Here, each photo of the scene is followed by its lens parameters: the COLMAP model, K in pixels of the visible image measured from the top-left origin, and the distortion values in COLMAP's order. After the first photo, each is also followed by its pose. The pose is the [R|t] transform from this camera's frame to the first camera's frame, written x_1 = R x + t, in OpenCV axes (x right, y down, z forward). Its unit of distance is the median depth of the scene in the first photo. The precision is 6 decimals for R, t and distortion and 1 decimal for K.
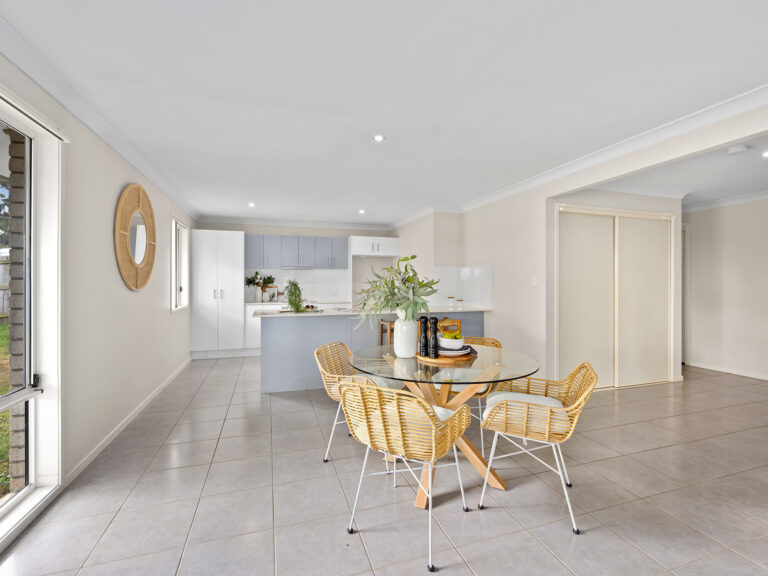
lens RADIAL K [[339.5, 0, 384.0], [0, 339.5, 288.0], [0, 0, 1]] dist [0.000862, -0.000155]
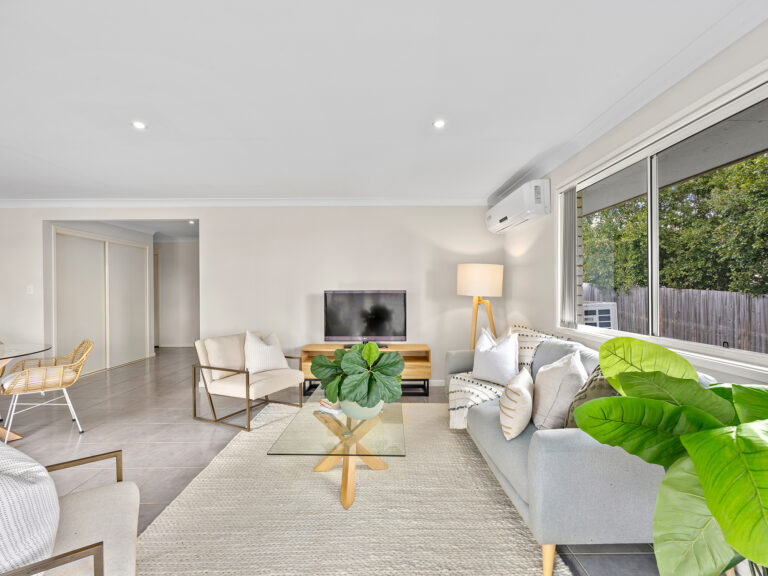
lens RADIAL K [[349.6, 0, 384.0], [0, 349.6, 288.0], [0, 0, 1]] dist [-0.001256, -0.000086]
pose [[0.305973, 0.001596, 0.952039, -0.300069], [0.023064, 0.999693, -0.009088, 0.009873], [-0.951761, 0.024739, 0.305842, -0.470996]]
